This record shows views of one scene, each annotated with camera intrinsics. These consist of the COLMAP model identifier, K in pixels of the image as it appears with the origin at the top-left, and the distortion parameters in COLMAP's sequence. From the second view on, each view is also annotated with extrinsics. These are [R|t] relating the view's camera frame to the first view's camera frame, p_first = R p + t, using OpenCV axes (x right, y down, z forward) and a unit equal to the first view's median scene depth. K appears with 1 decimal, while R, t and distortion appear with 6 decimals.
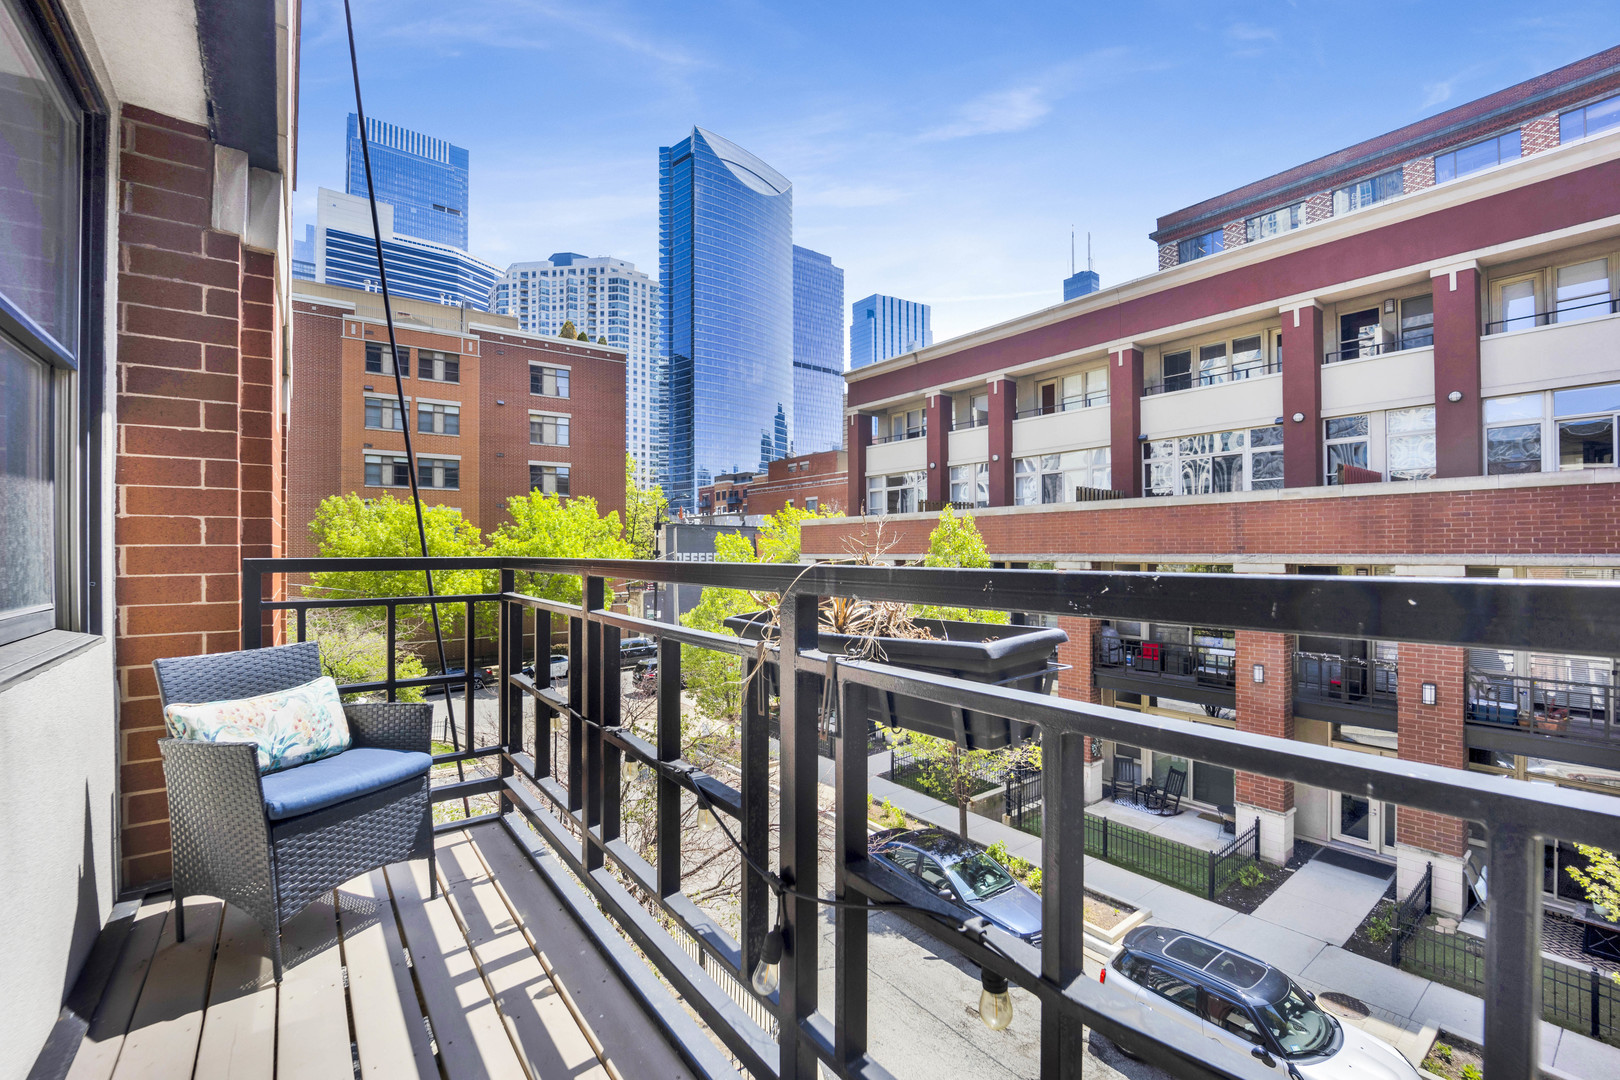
lens RADIAL K [[704.0, 0, 810.0], [0, 704.0, 540.0], [0, 0, 1]] dist [-0.022228, -0.000575]
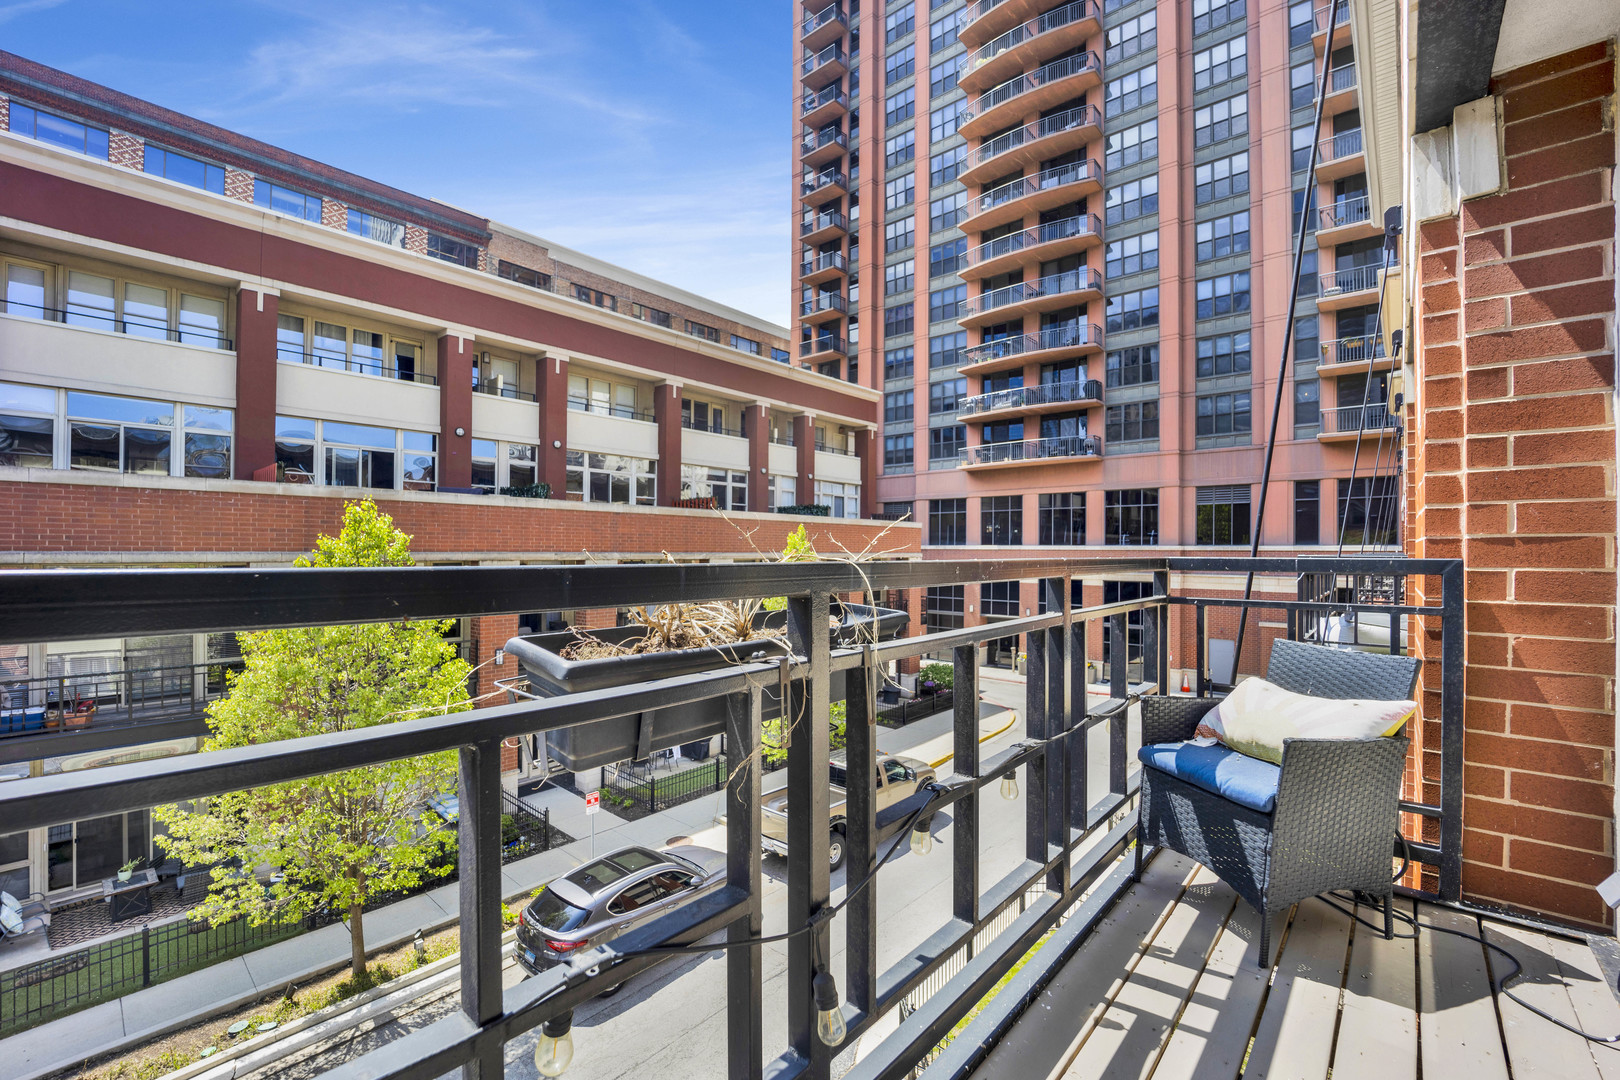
lens RADIAL K [[670.8, 0, 810.0], [0, 670.8, 540.0], [0, 0, 1]] dist [-0.013784, 0.000052]
pose [[-0.194442, 0.013565, 0.980820, -0.249933], [-0.017244, 0.999703, -0.017245, 0.005012], [-0.980762, -0.020267, -0.194150, 0.333813]]
